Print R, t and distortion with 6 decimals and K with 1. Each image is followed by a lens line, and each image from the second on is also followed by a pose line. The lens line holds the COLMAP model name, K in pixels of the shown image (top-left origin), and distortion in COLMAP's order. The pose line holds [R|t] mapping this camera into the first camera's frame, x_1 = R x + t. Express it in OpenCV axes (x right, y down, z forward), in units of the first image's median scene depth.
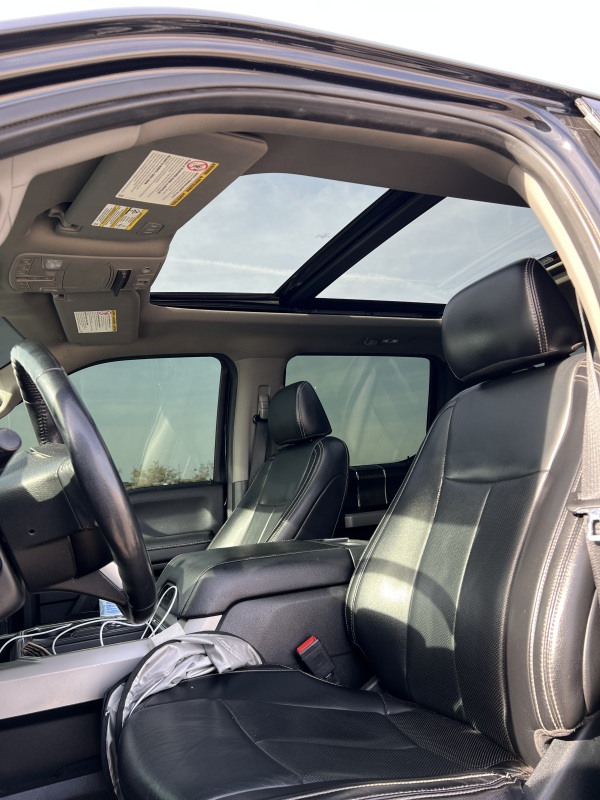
lens RADIAL K [[600.9, 0, 299.9], [0, 600.9, 403.0], [0, 0, 1]] dist [0.052224, -0.061039]
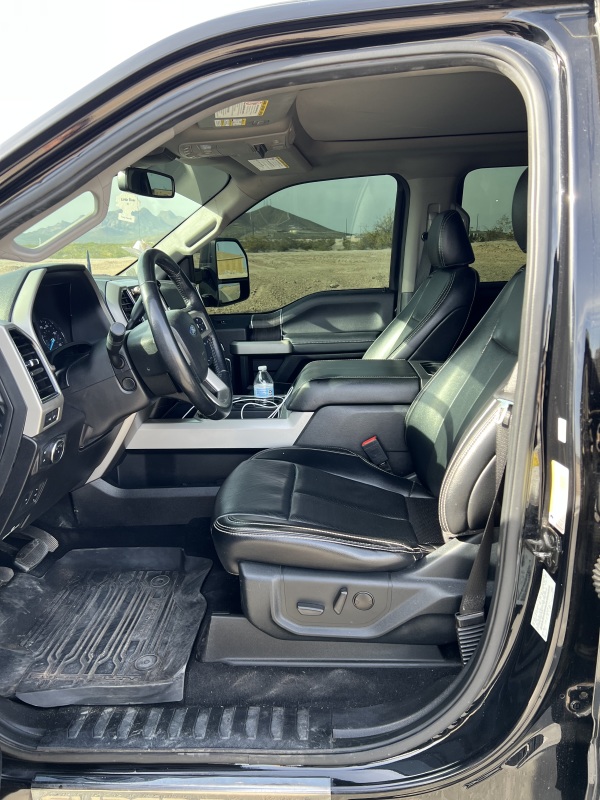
lens RADIAL K [[600.9, 0, 300.2], [0, 600.9, 402.8], [0, 0, 1]] dist [0.052224, -0.061039]
pose [[0.890391, 0.166906, -0.423493, 0.287416], [0.012124, 0.921326, 0.388602, -0.148715], [0.455035, -0.351142, 0.818317, -0.122225]]
